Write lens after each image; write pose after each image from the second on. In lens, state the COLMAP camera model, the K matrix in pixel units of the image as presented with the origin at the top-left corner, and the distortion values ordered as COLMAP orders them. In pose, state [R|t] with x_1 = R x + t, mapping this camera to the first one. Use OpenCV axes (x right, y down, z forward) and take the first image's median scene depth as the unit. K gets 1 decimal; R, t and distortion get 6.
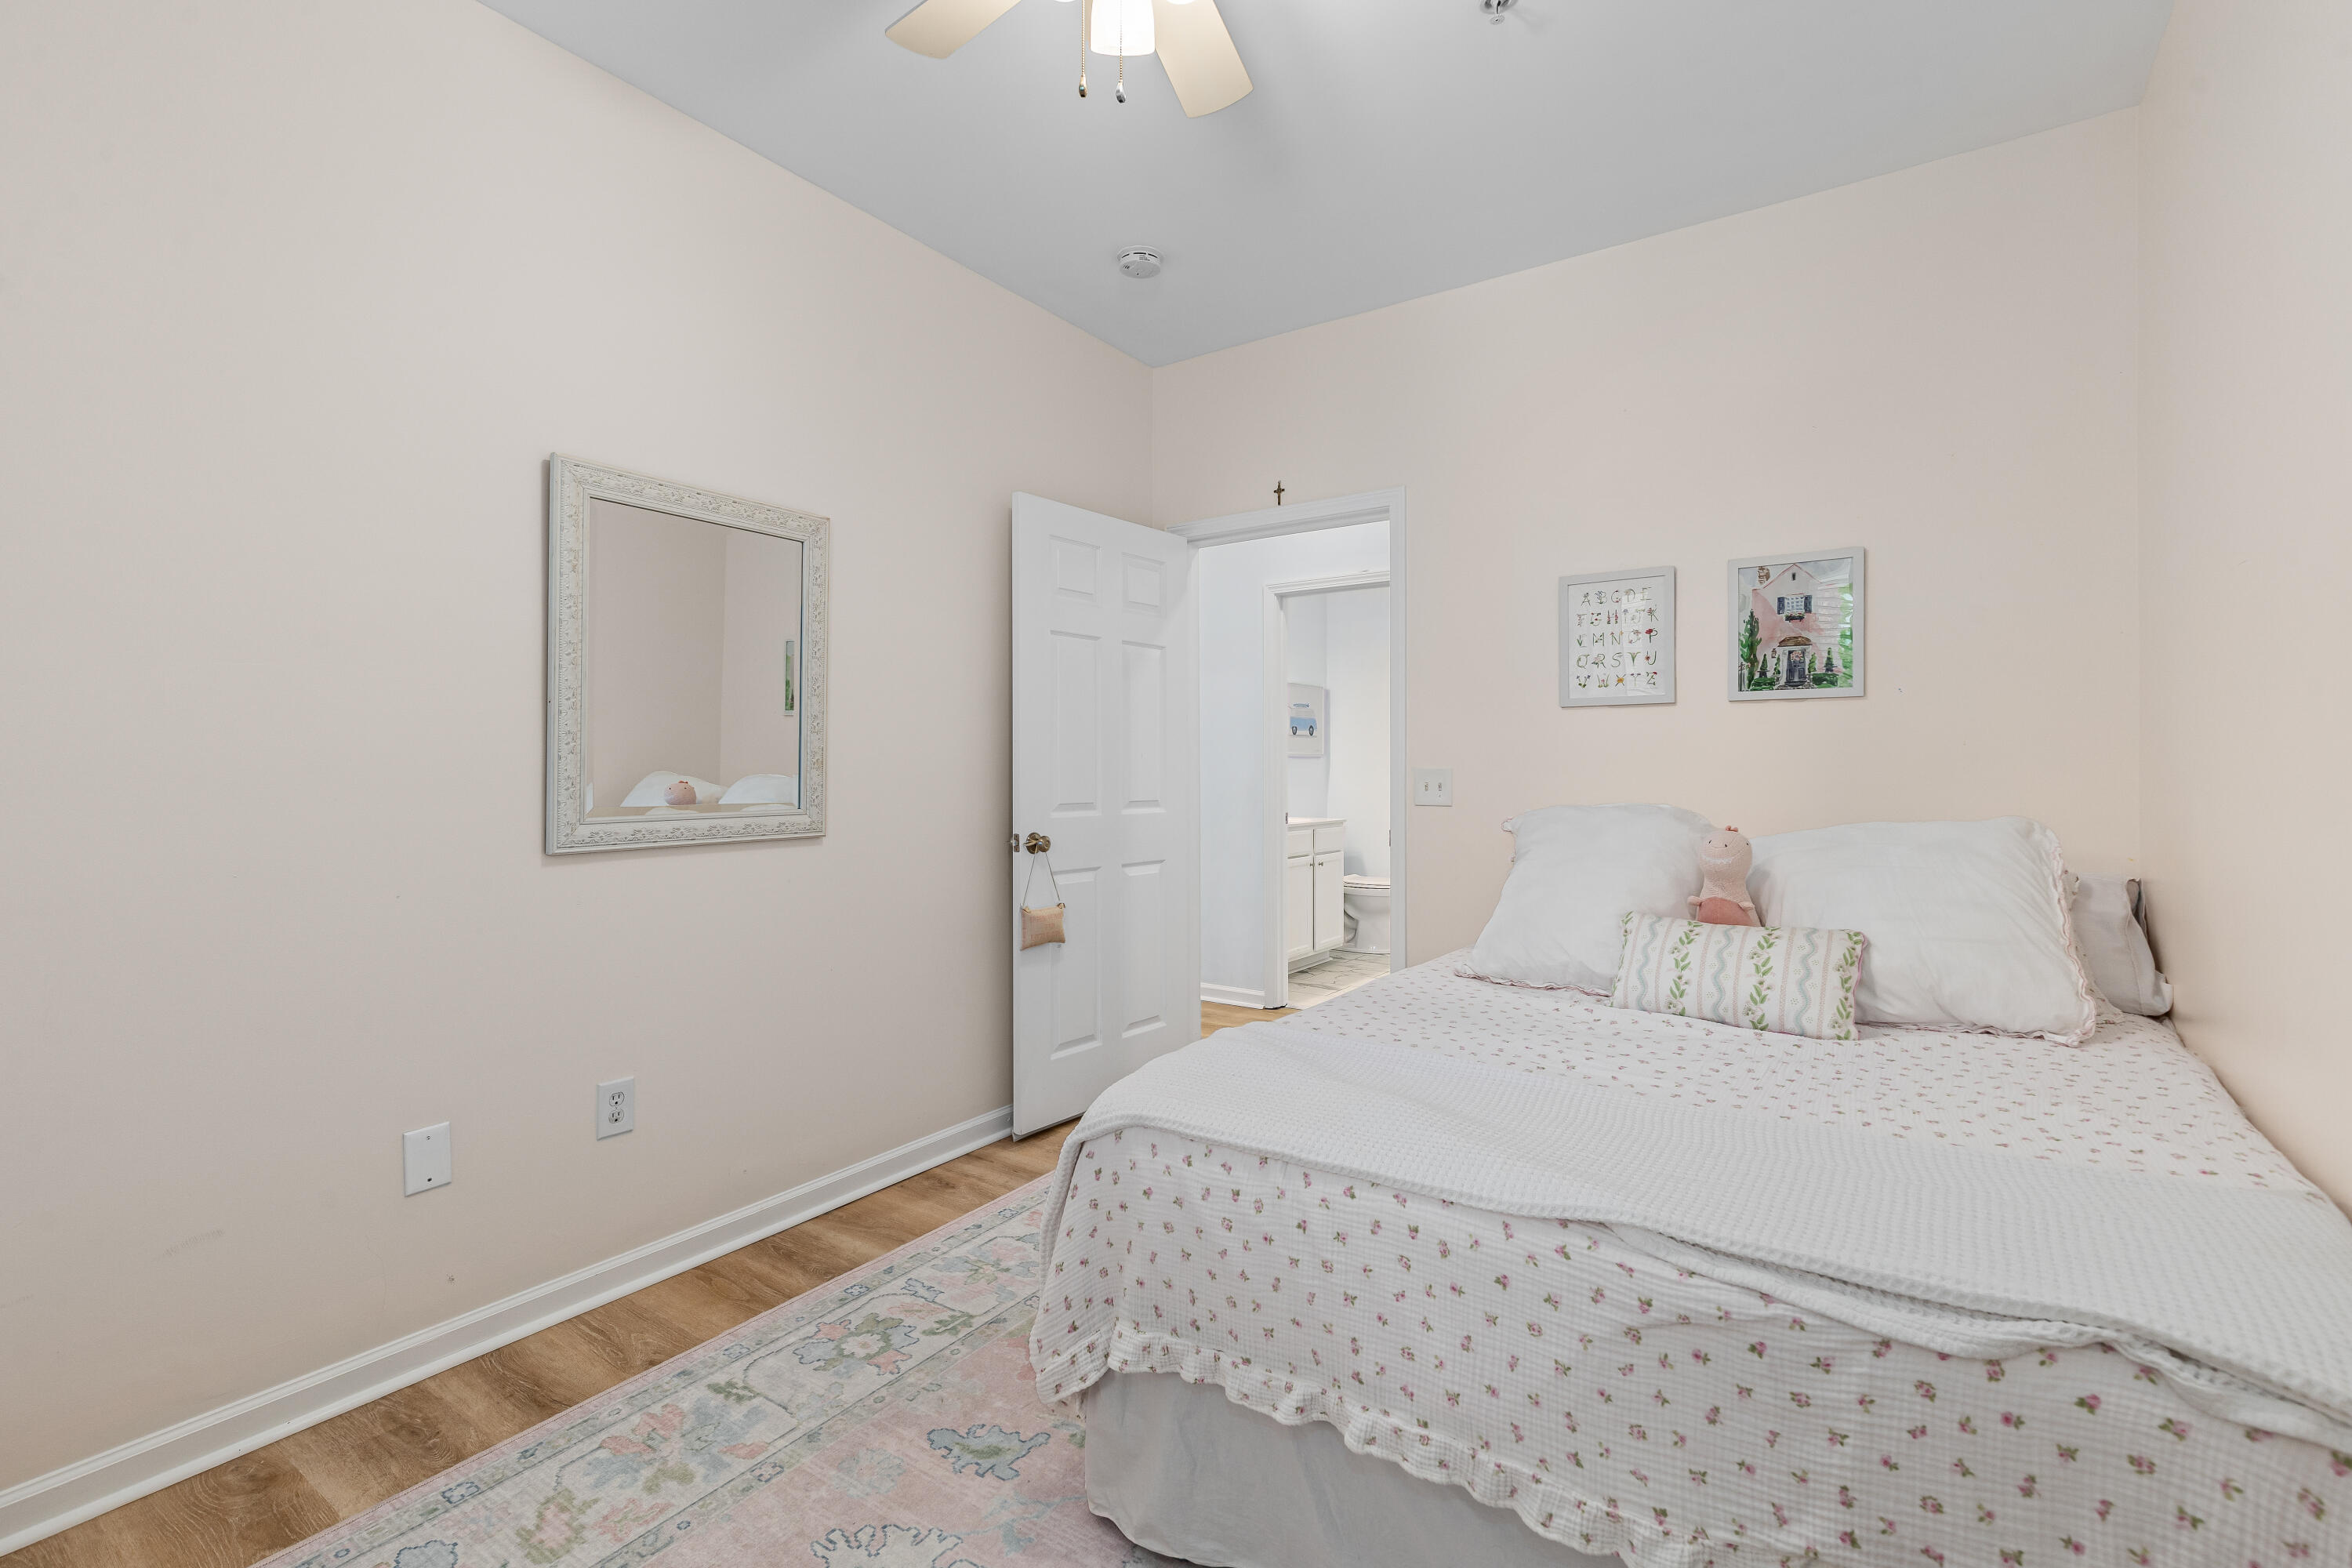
lens RADIAL K [[1075.5, 0, 1172.9], [0, 1075.5, 774.9], [0, 0, 1]] dist [0.000264, 0.000049]
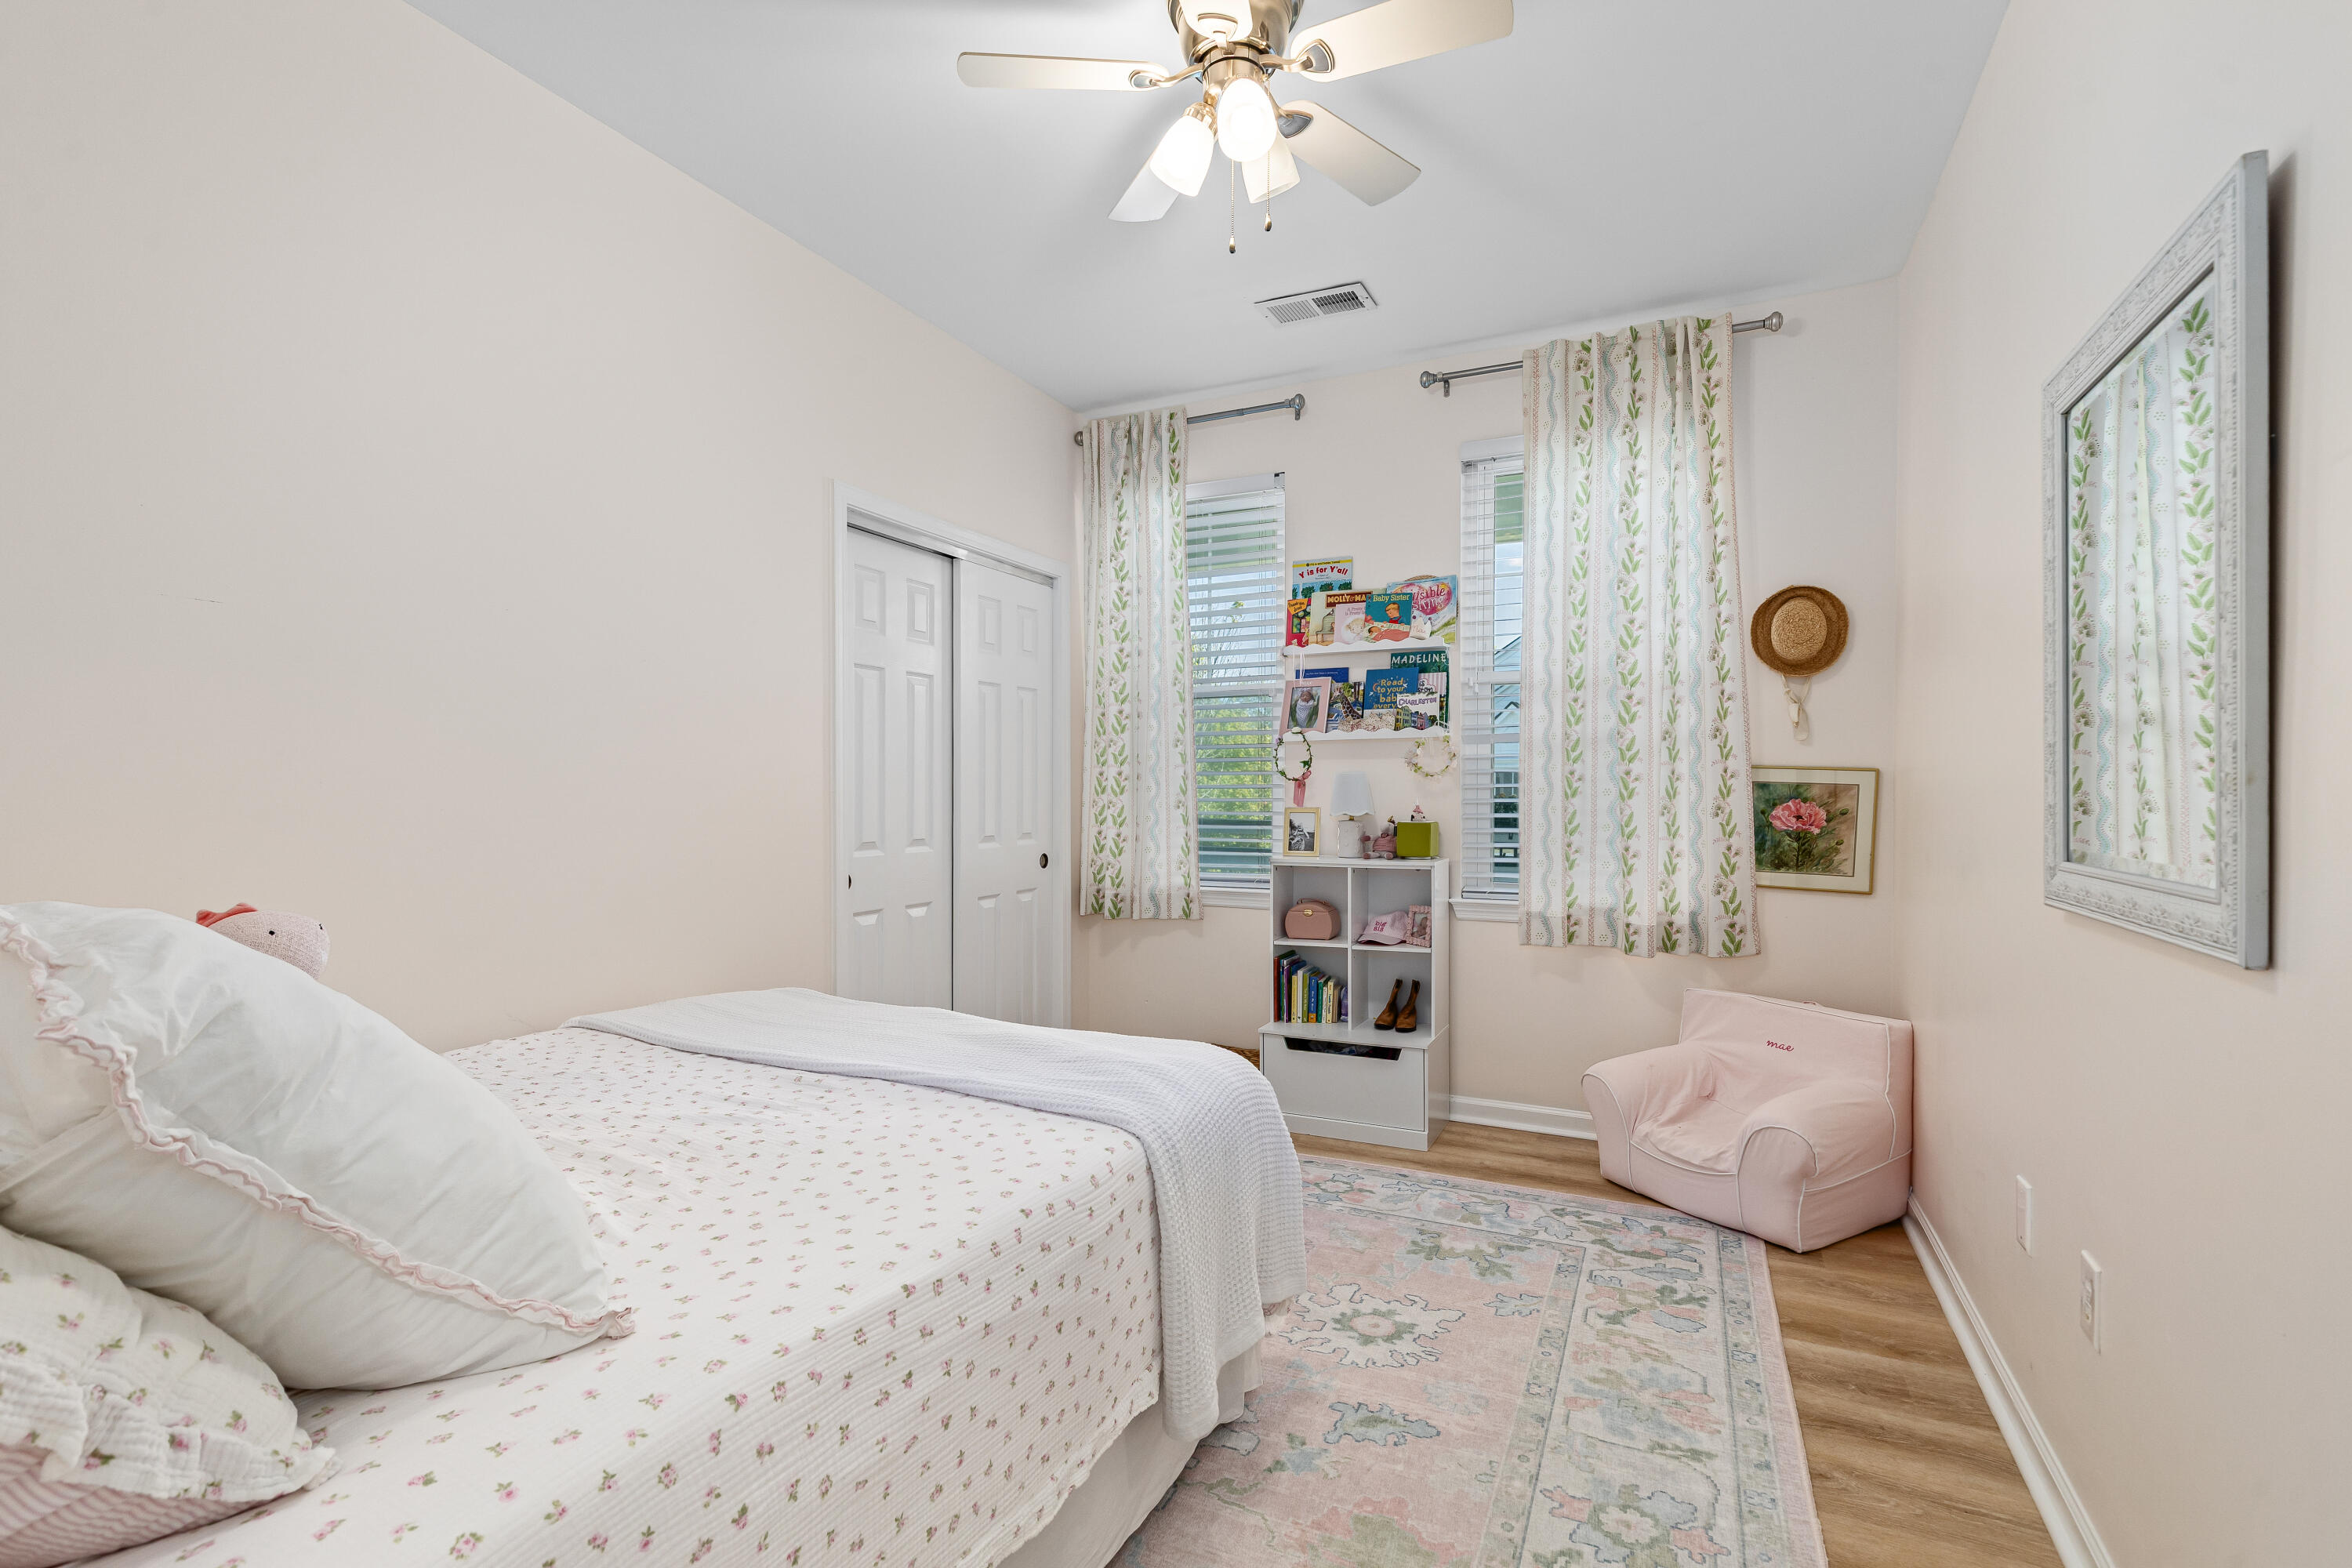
lens RADIAL K [[1075.5, 0, 1179.5], [0, 1075.5, 784.1], [0, 0, 1]] dist [0.000264, 0.000049]
pose [[-0.987060, 0.002866, -0.160328, 0.178908], [0.001690, 0.999971, 0.007470, -0.022352], [0.160345, 0.007103, -0.987036, 1.897232]]
